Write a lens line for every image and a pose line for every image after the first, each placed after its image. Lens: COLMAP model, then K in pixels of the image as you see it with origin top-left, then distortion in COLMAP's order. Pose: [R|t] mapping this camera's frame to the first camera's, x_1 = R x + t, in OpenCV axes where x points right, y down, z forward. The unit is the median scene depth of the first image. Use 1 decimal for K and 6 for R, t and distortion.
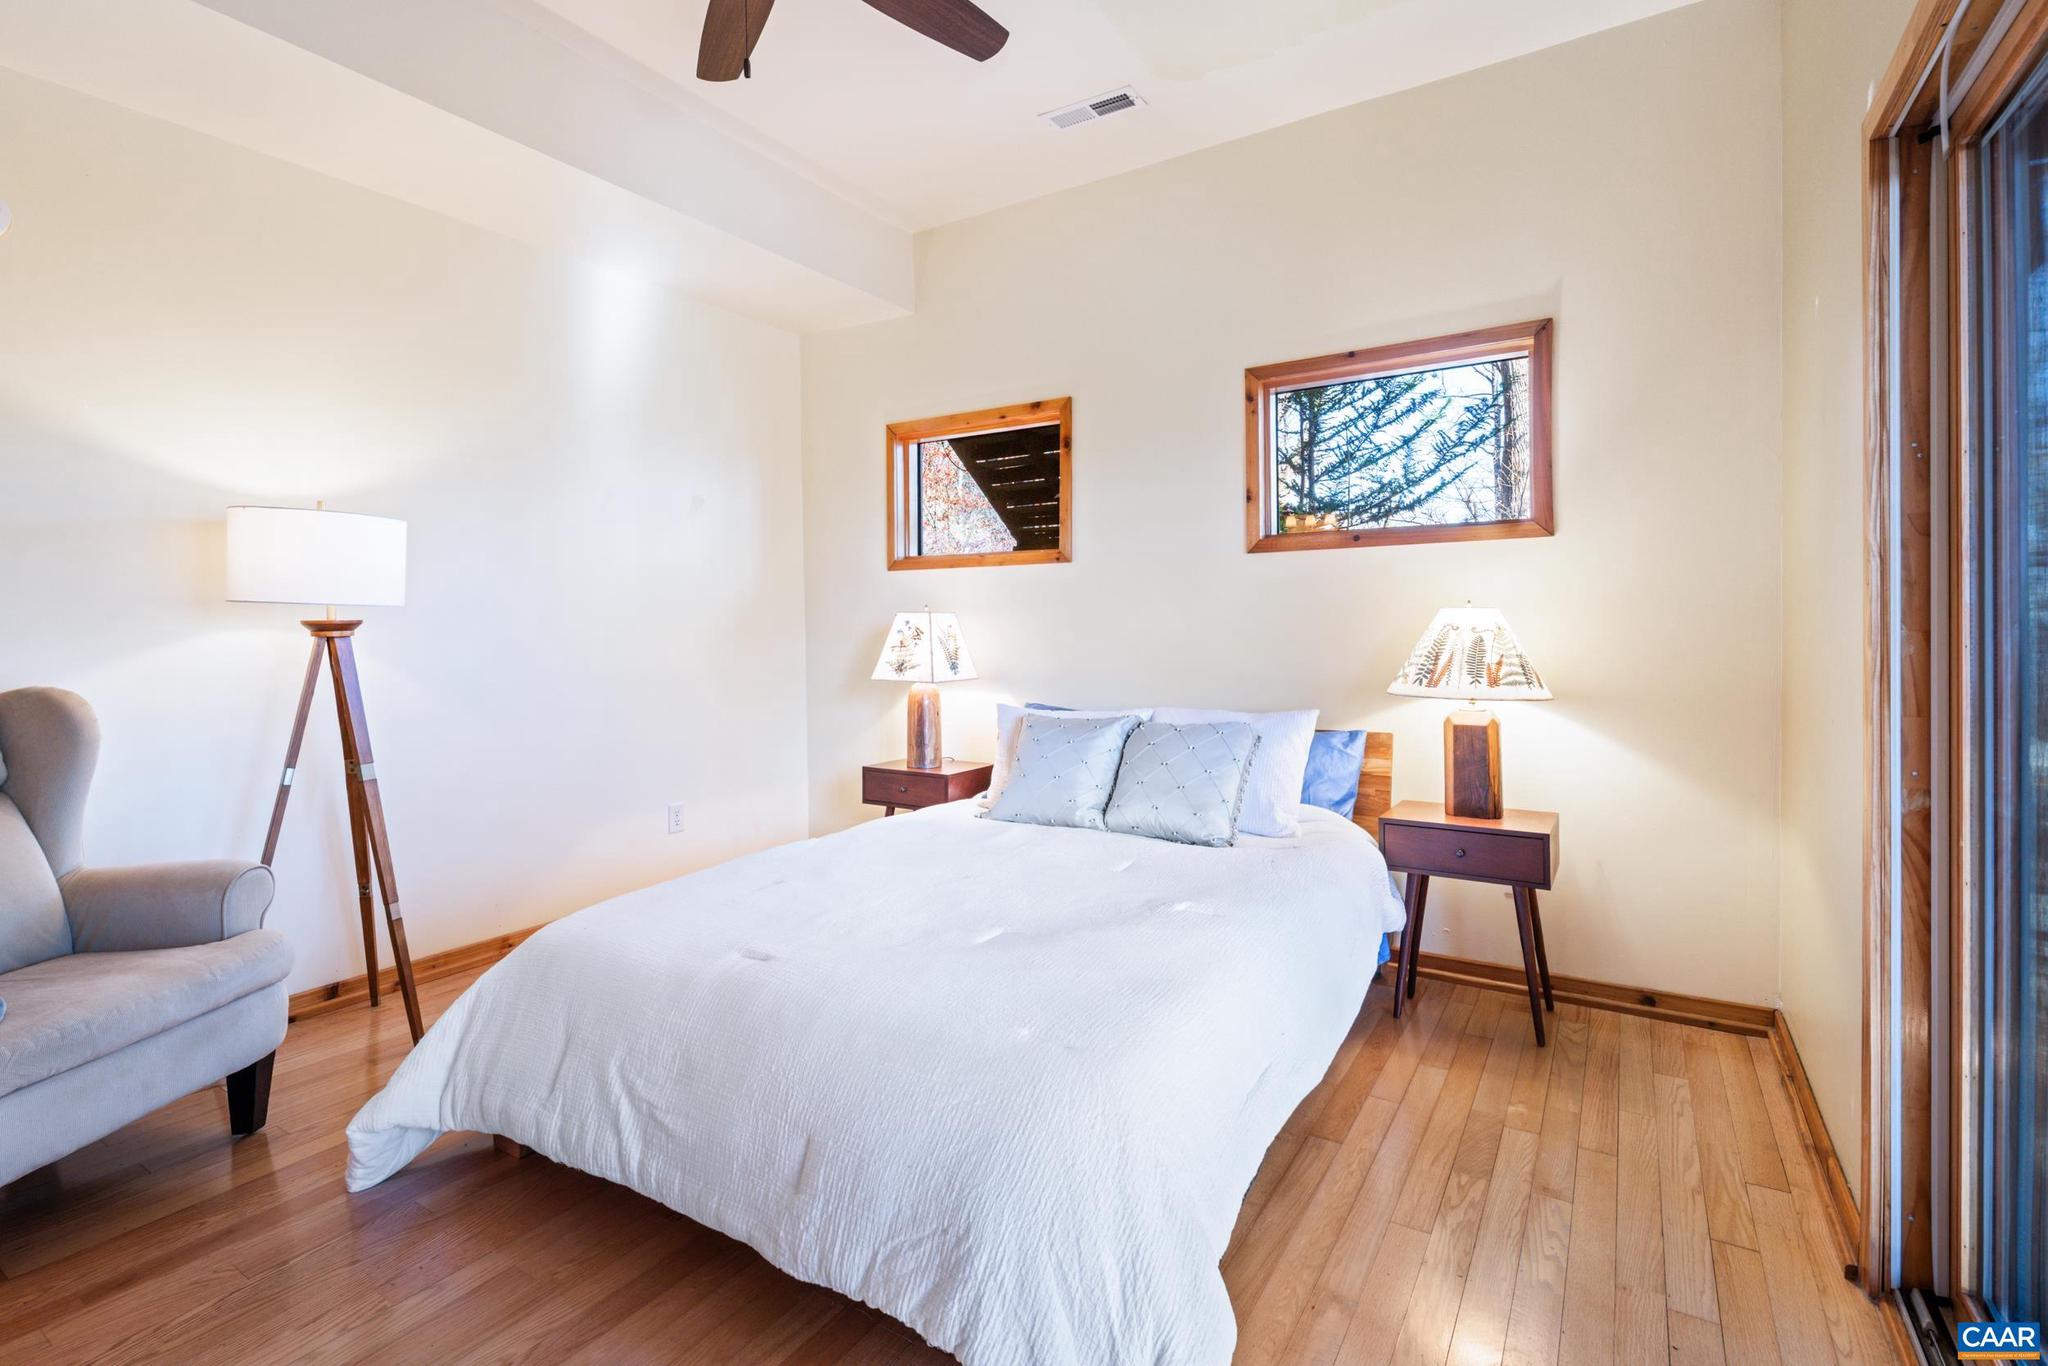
lens RADIAL K [[946.8, 0, 1030.7], [0, 946.8, 635.1], [0, 0, 1]] dist [-0.000808, -0.000271]
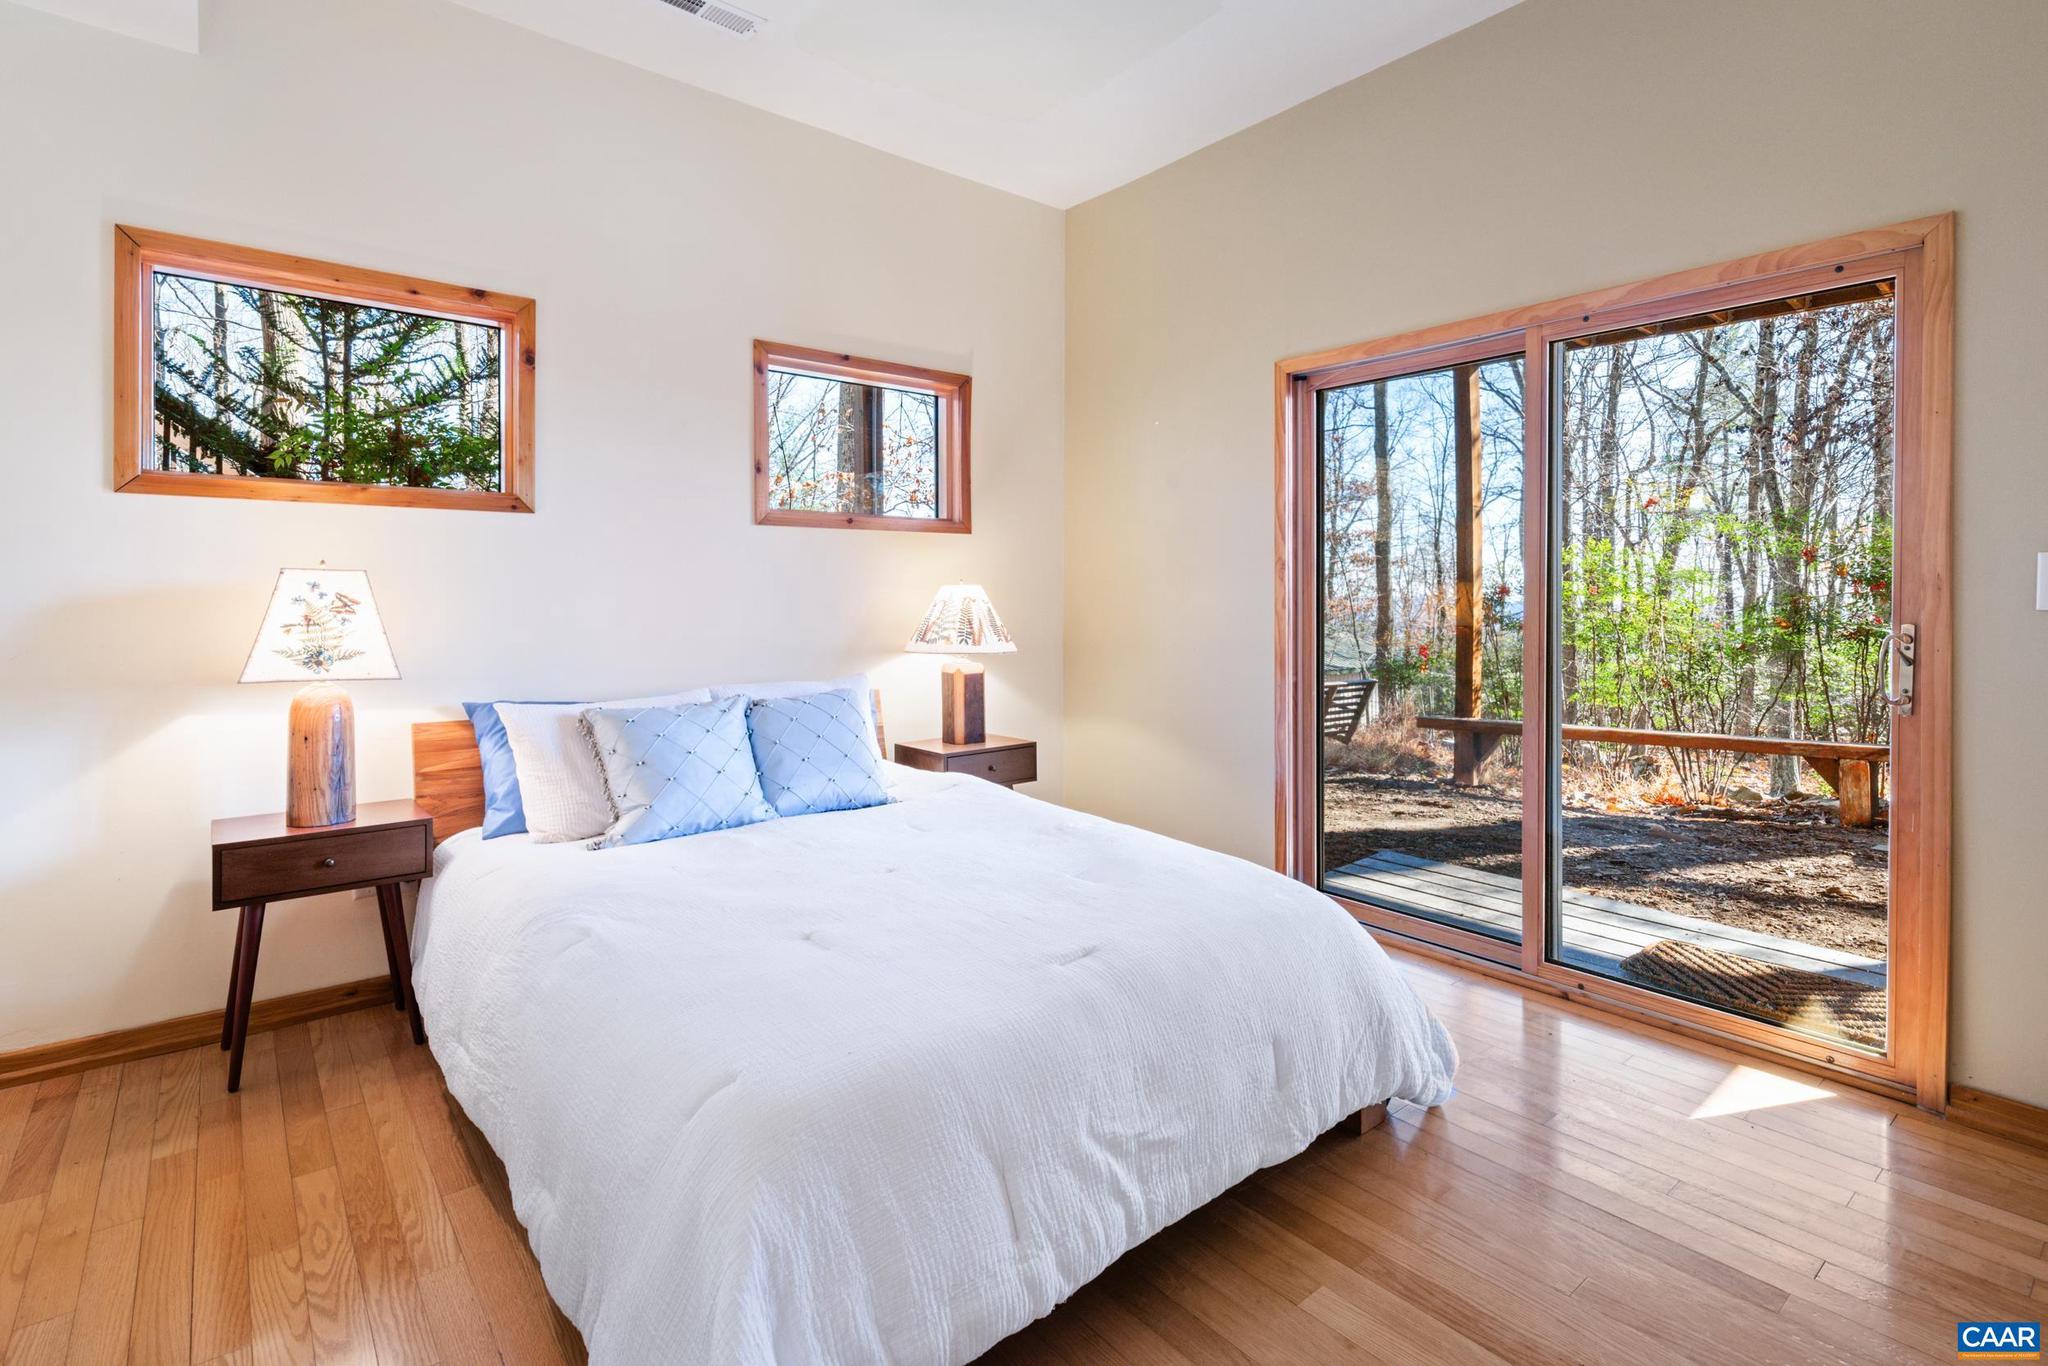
lens RADIAL K [[970.3, 0, 1022.6], [0, 970.3, 605.7], [0, 0, 1]] dist [-0.002483, -0.000289]
pose [[0.312677, 0.003818, 0.949852, -0.708929], [0.003306, 0.999981, -0.005108, 0.005594], [-0.949854, 0.004738, 0.312658, 0.451022]]
